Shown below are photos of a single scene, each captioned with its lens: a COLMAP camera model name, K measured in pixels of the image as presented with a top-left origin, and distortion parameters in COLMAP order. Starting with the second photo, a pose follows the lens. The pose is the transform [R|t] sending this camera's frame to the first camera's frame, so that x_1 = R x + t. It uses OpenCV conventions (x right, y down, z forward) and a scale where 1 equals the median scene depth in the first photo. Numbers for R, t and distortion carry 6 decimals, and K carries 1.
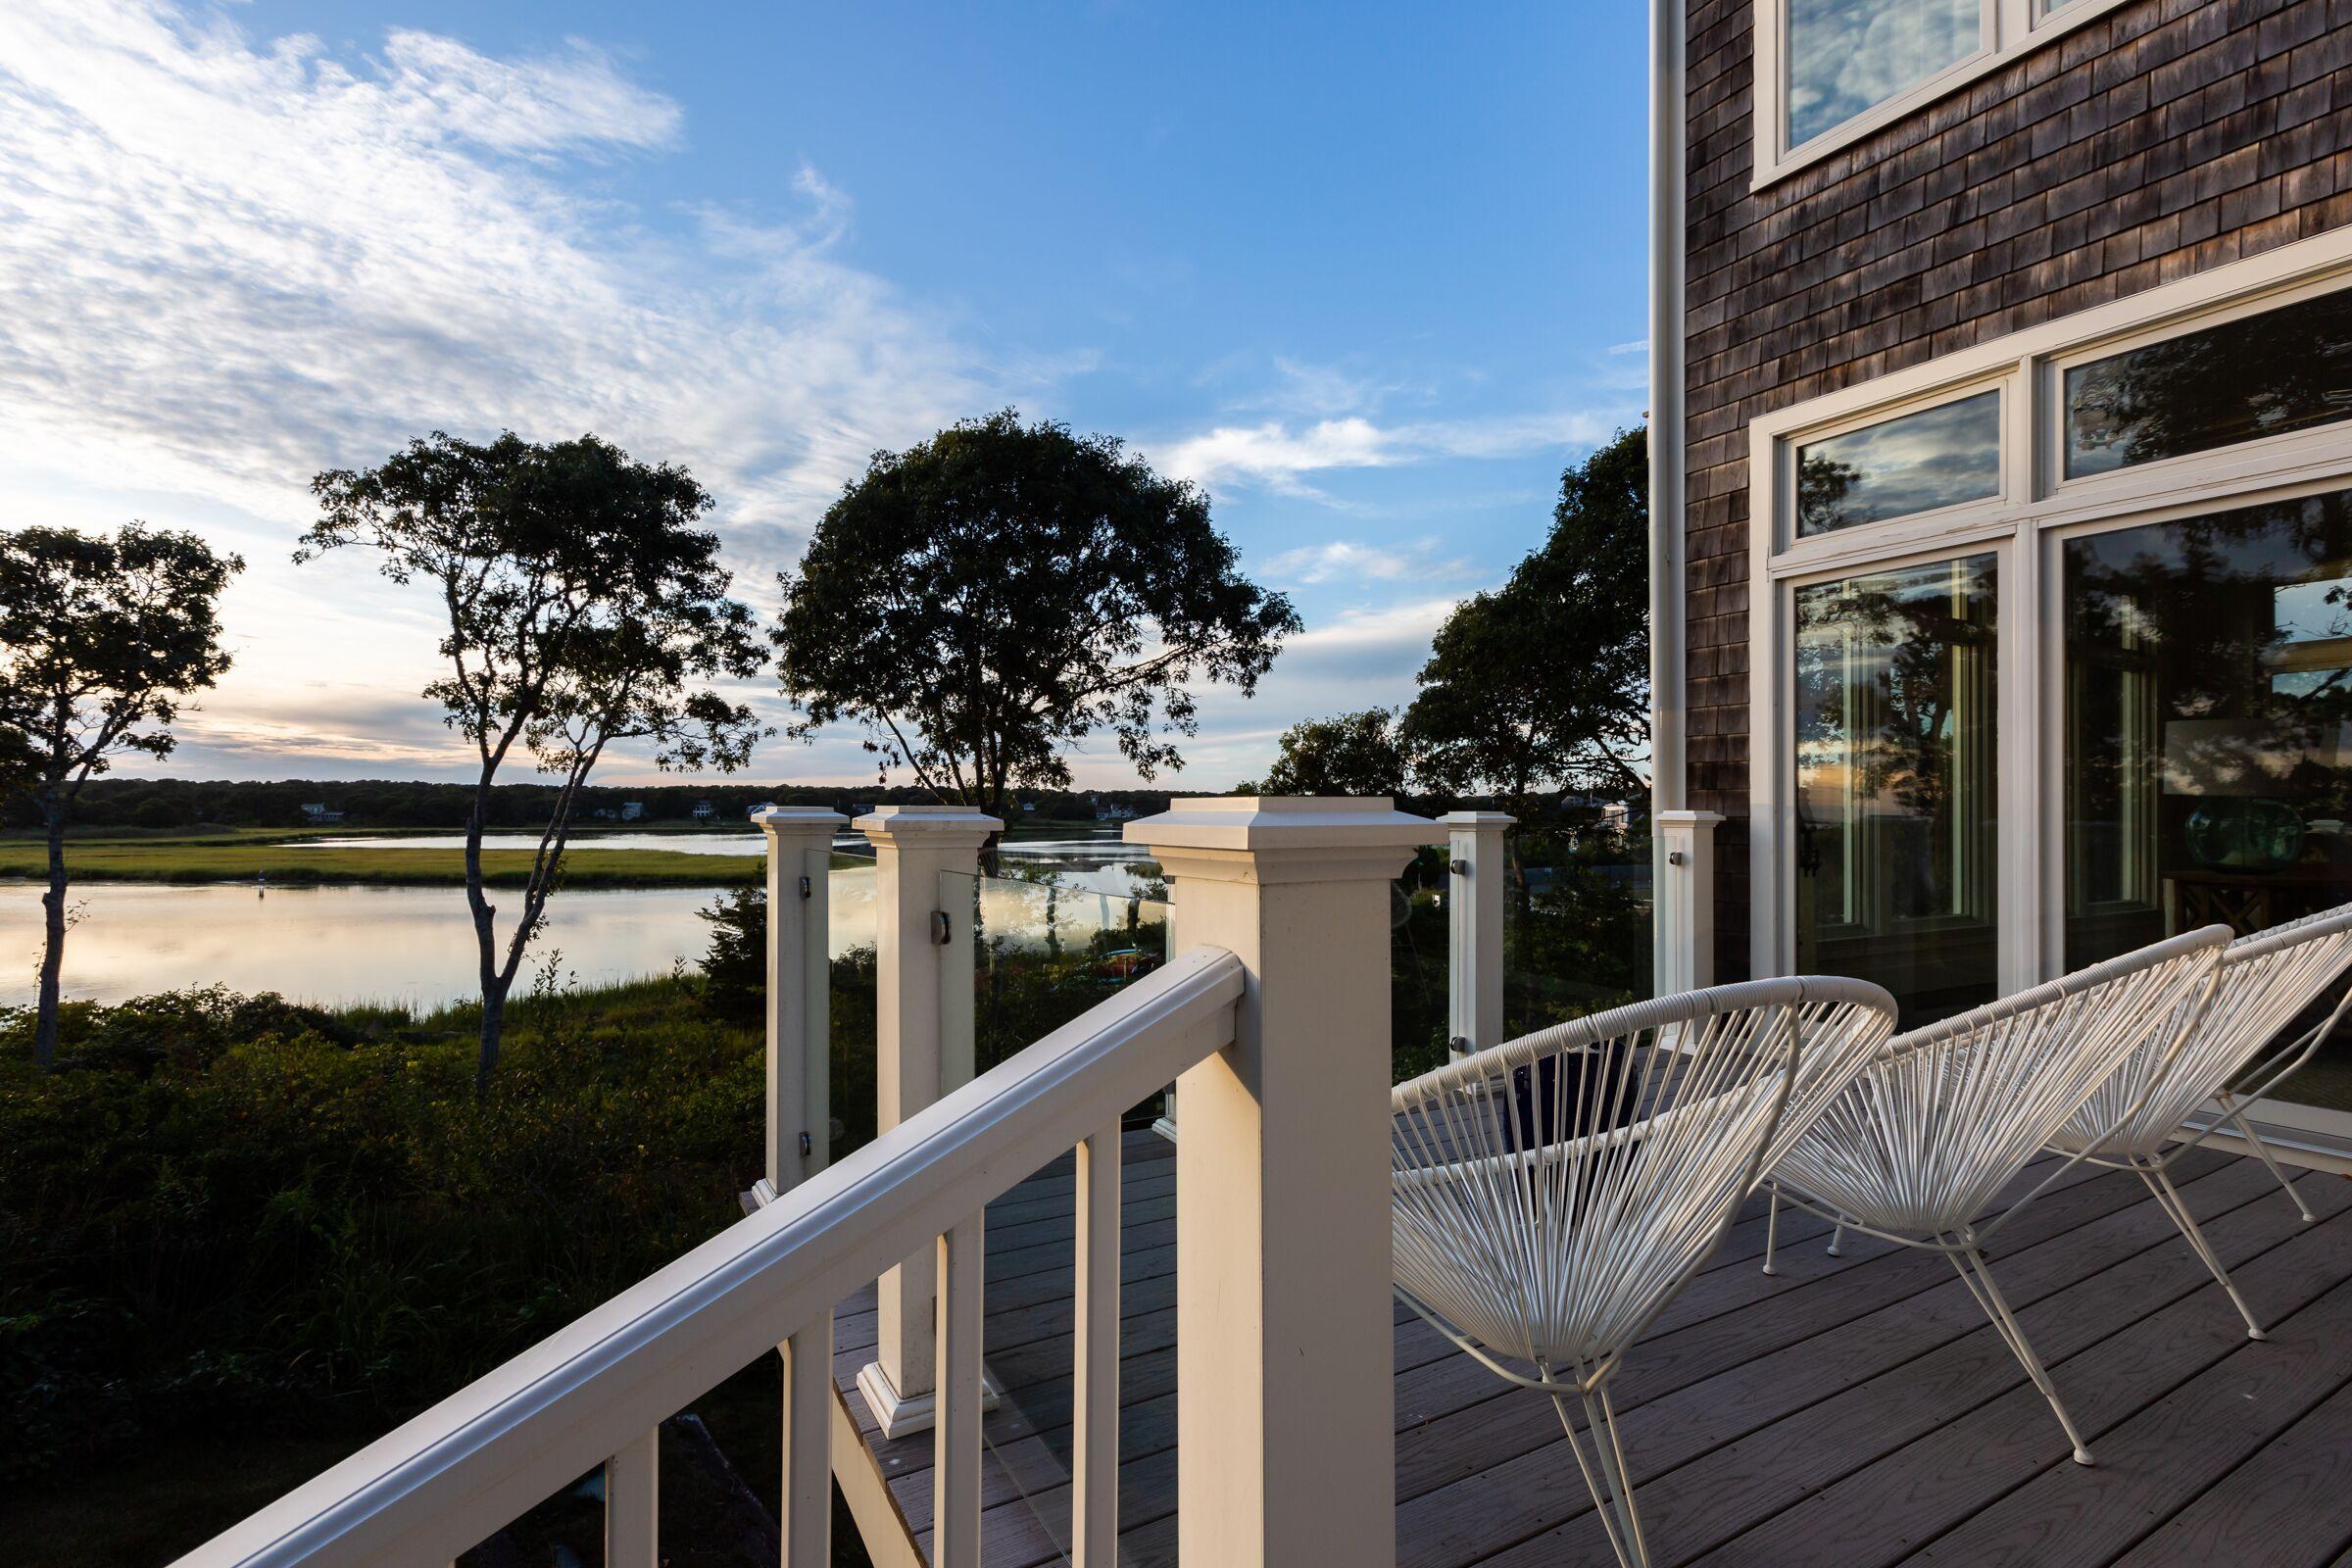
lens RADIAL K [[1083.3, 0, 1166.0], [0, 1083.3, 794.5], [0, 0, 1]] dist [-0.001947, 0.002444]
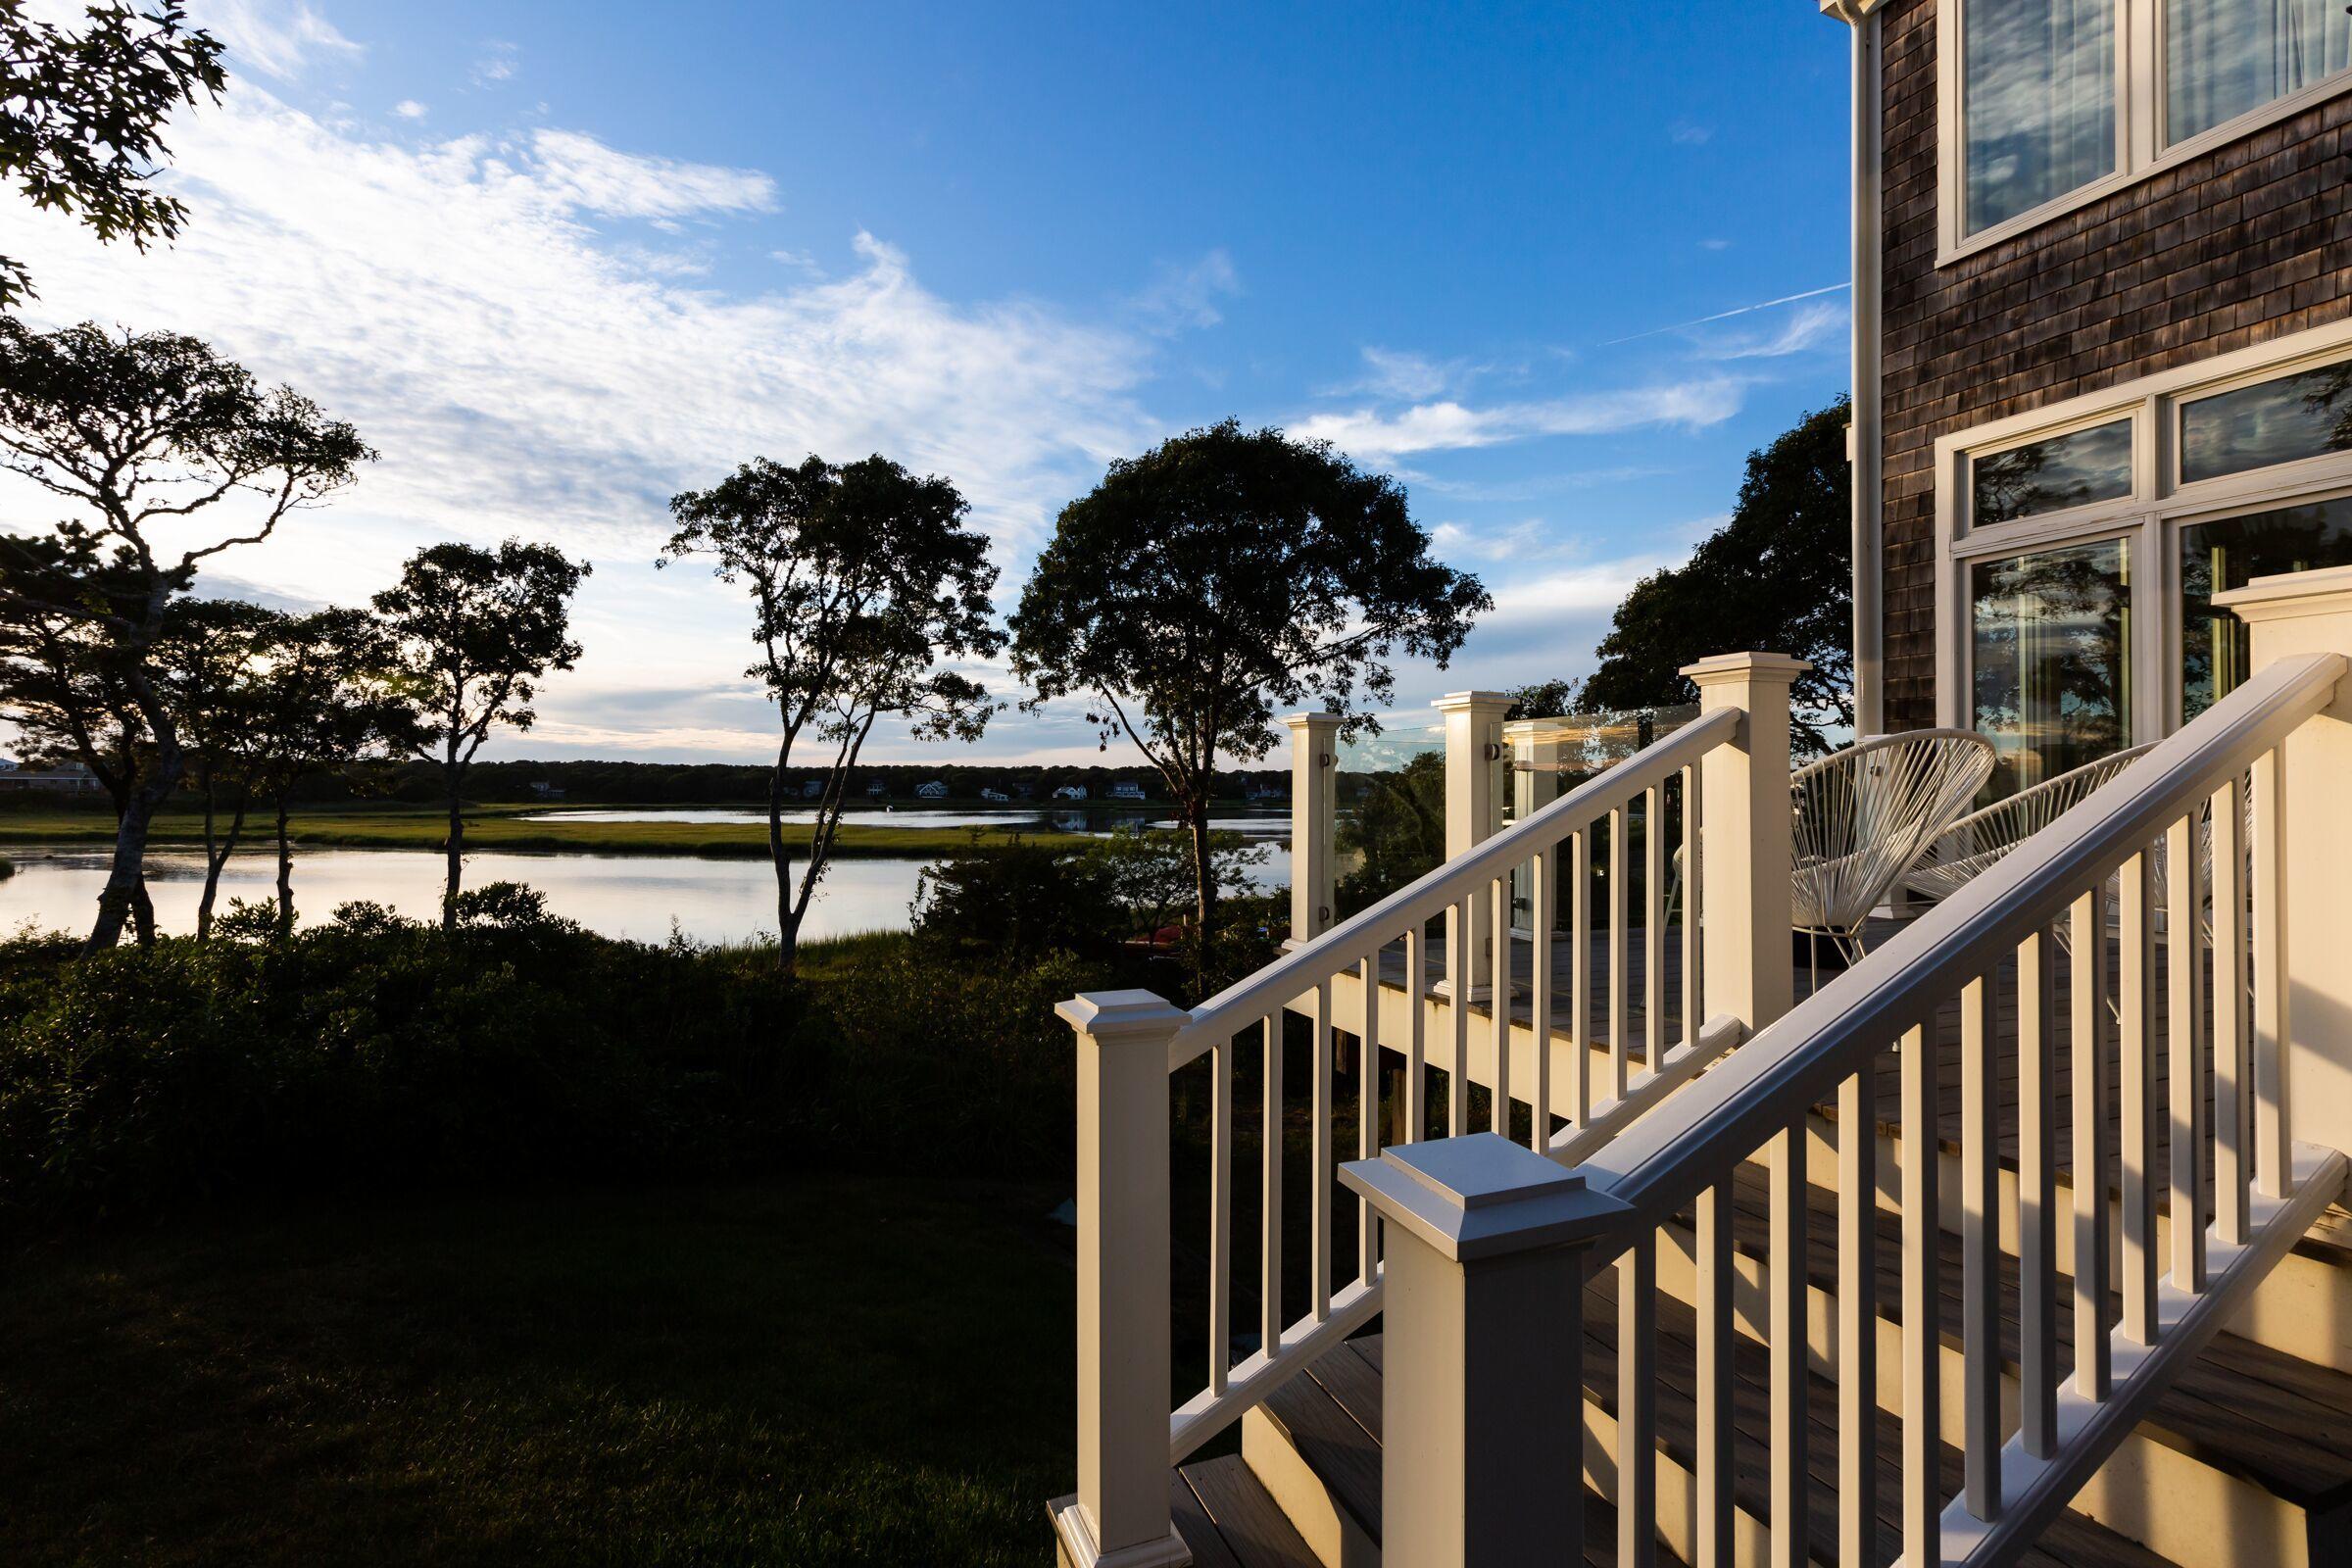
lens RADIAL K [[1083.3, 0, 1161.1], [0, 1083.3, 769.8], [0, 0, 1]] dist [-0.001947, 0.002444]
pose [[0.991427, 0.001028, -0.130657, -0.069454], [-0.001970, 0.999973, -0.007076, 0.021505], [0.130646, 0.007273, 0.991402, -0.133479]]
